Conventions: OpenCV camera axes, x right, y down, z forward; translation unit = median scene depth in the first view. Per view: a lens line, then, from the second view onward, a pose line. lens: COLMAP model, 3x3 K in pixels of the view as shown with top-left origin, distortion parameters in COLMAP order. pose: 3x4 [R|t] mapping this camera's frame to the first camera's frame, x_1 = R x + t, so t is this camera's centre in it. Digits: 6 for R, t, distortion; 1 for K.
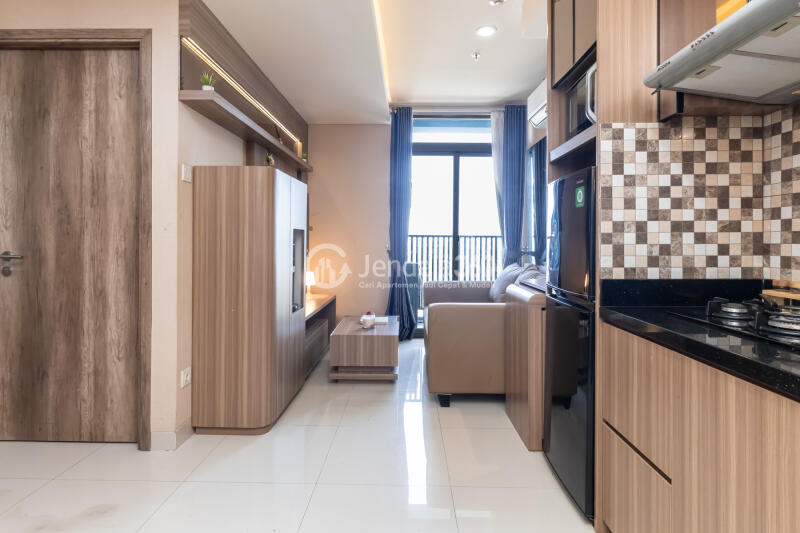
lens RADIAL K [[428.9, 0, 392.8], [0, 428.9, 240.9], [0, 0, 1]] dist [-0.005250, 0.000625]
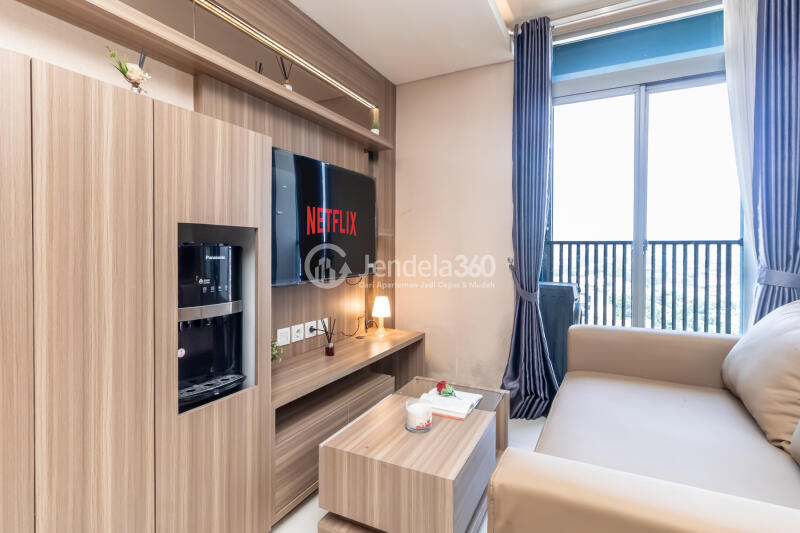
lens RADIAL K [[385.1, 0, 394.9], [0, 385.1, 254.1], [0, 0, 1]] dist [0.001373, 0.000775]
pose [[0.899851, 0.005410, -0.436164, 0.151276], [0.001008, 0.999895, 0.014481, -0.006217], [0.436197, -0.013470, 0.899751, 0.796123]]
